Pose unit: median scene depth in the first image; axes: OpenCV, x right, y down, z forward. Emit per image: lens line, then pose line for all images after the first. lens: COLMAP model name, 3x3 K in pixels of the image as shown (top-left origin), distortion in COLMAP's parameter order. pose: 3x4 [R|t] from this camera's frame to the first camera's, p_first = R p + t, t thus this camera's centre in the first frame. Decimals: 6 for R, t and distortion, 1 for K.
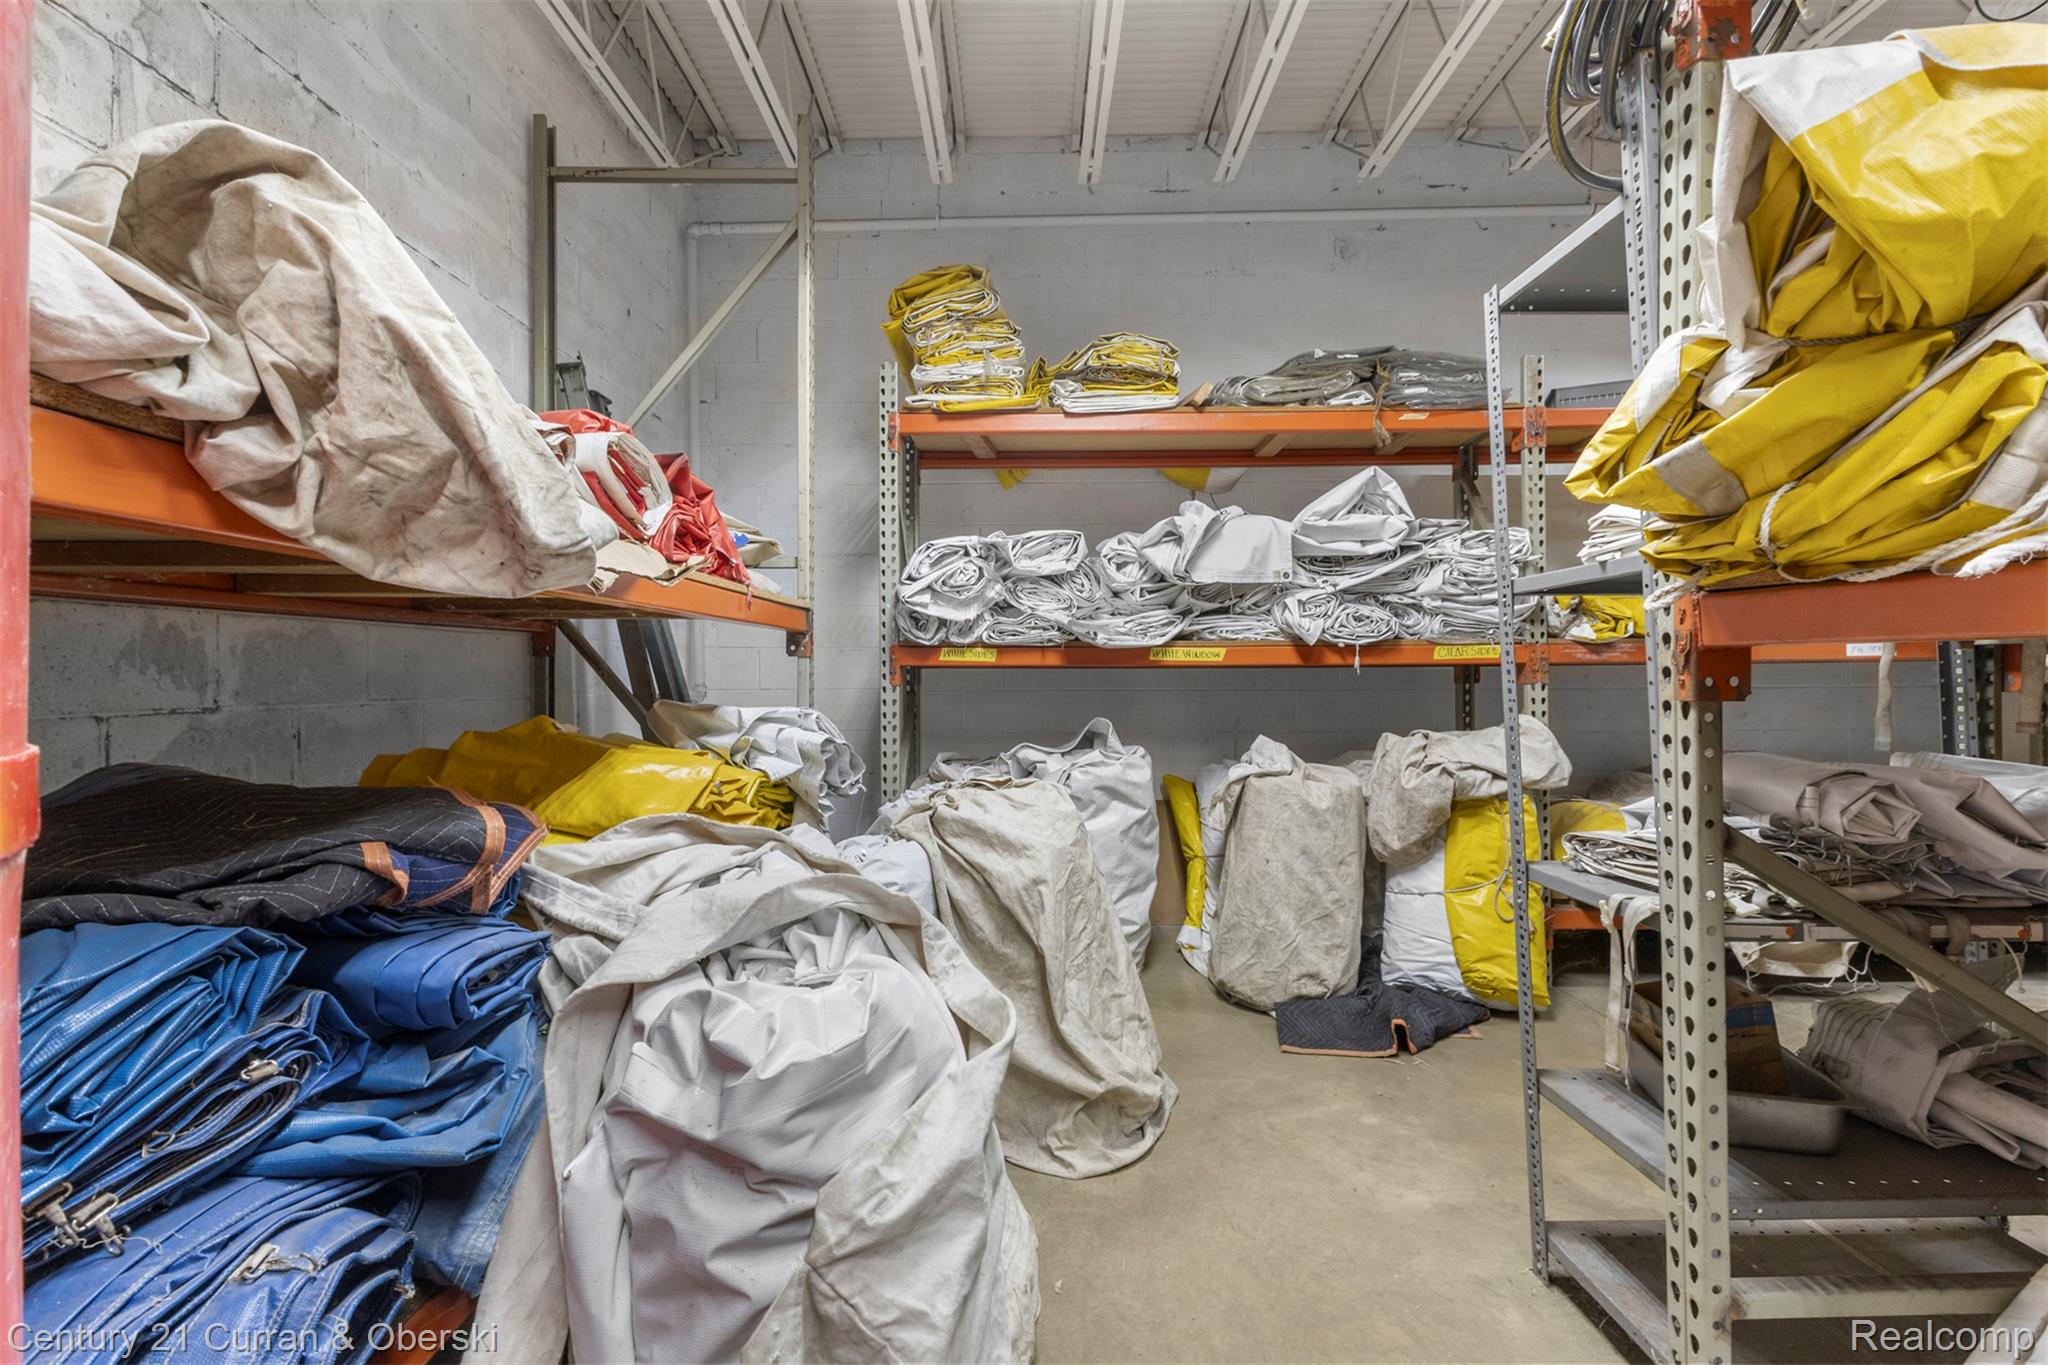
lens RADIAL K [[885.1, 0, 1028.2], [0, 885.1, 675.5], [0, 0, 1]] dist [0.011112, -0.000019]
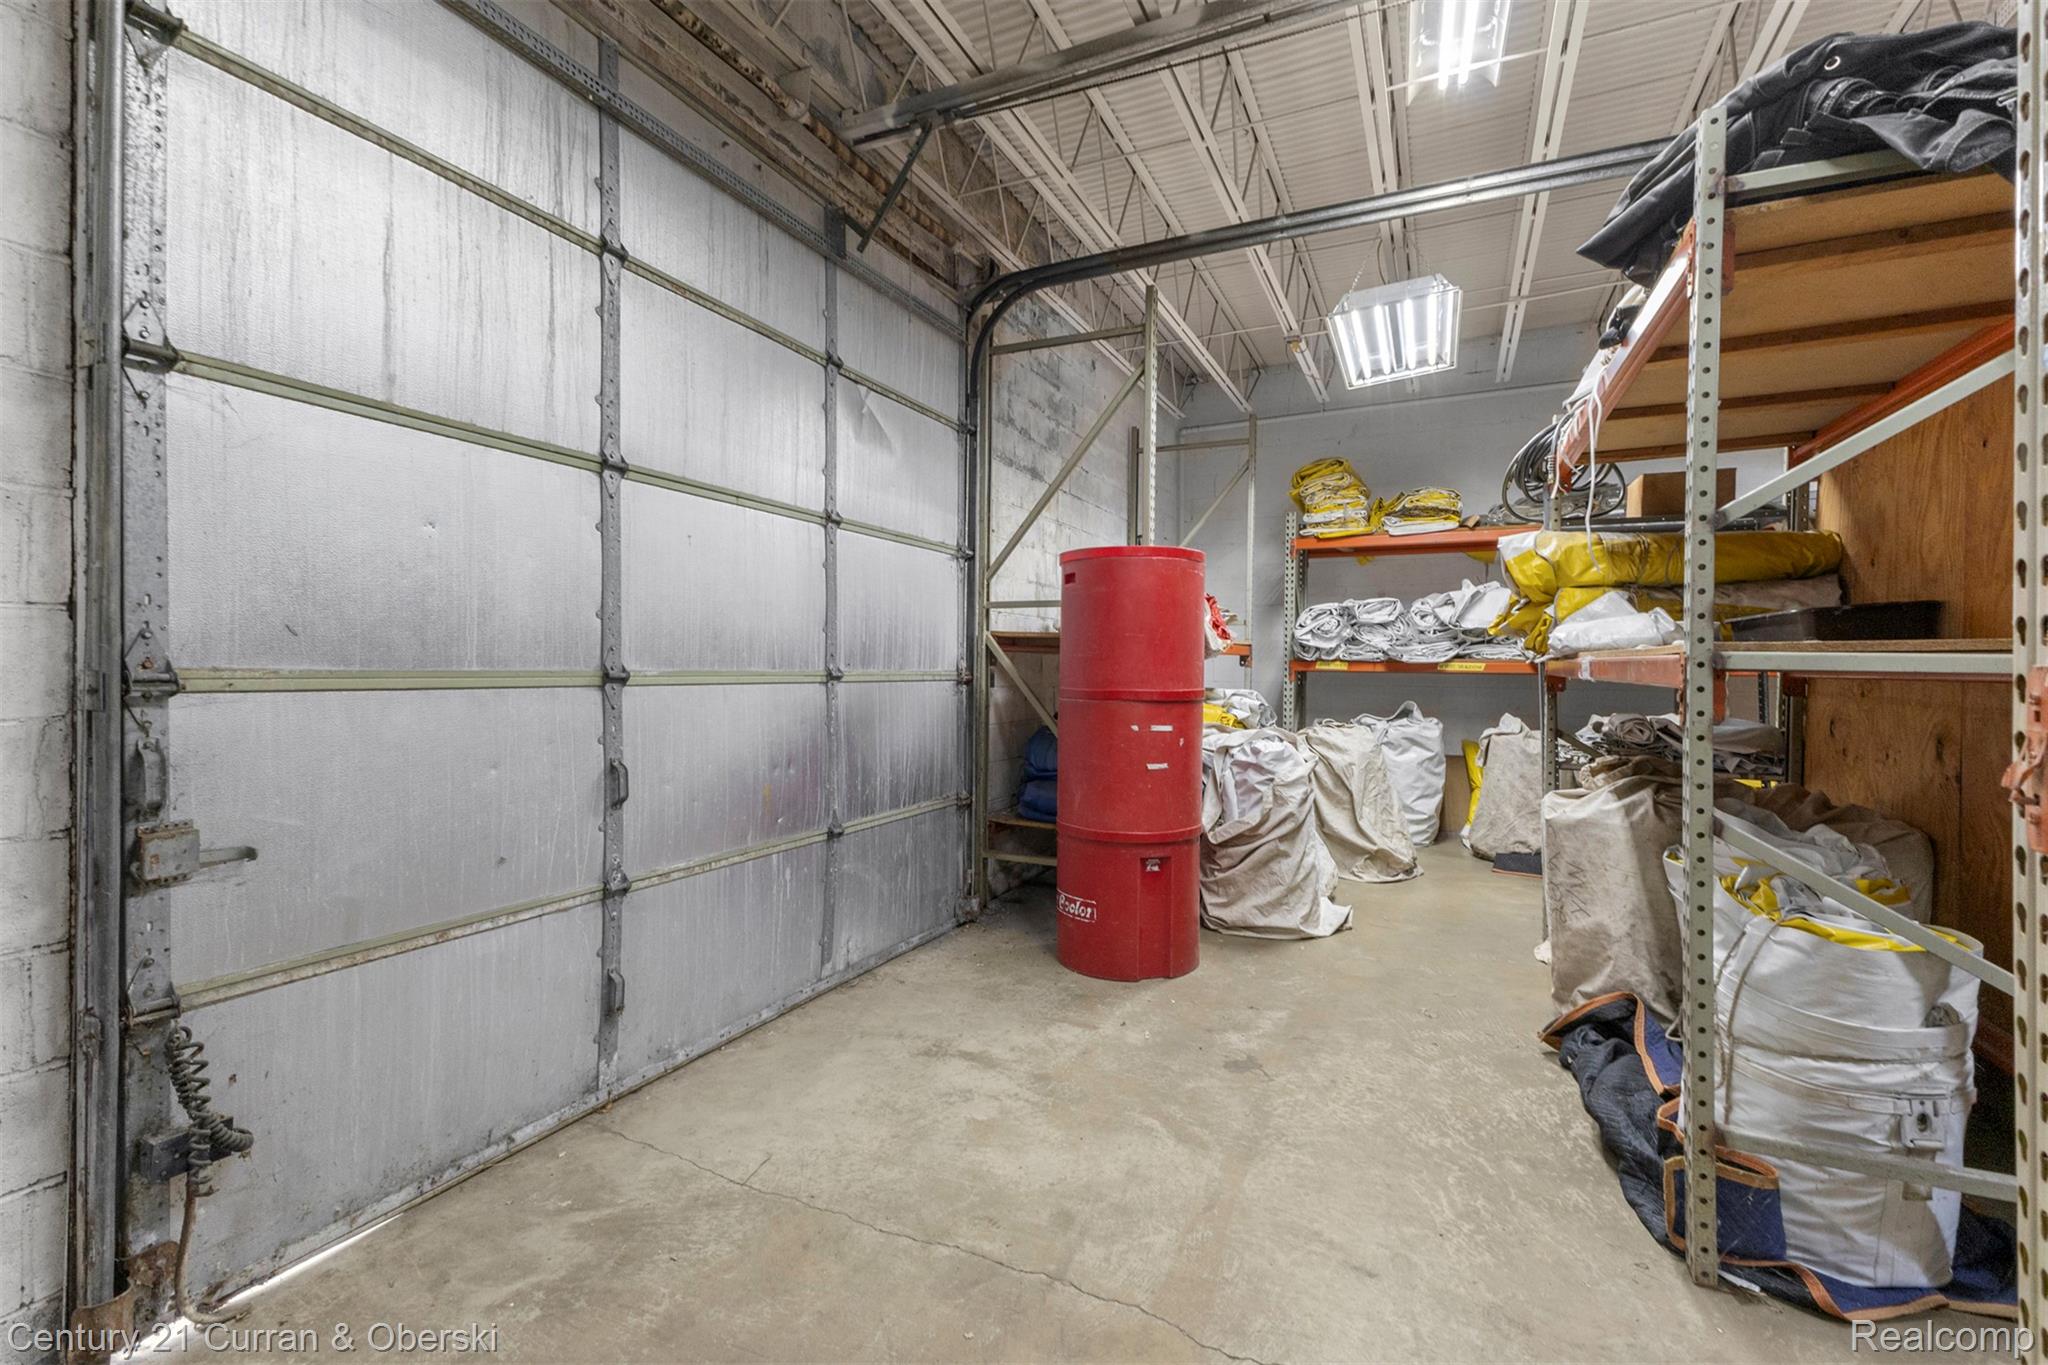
lens RADIAL K [[885.1, 0, 1028.5], [0, 885.1, 676.1], [0, 0, 1]] dist [0.011112, -0.000019]
pose [[0.904416, 0.017327, -0.426299, 0.155035], [-0.013626, 0.999838, 0.011731, -0.014302], [0.426434, -0.004801, 0.904506, -1.000428]]
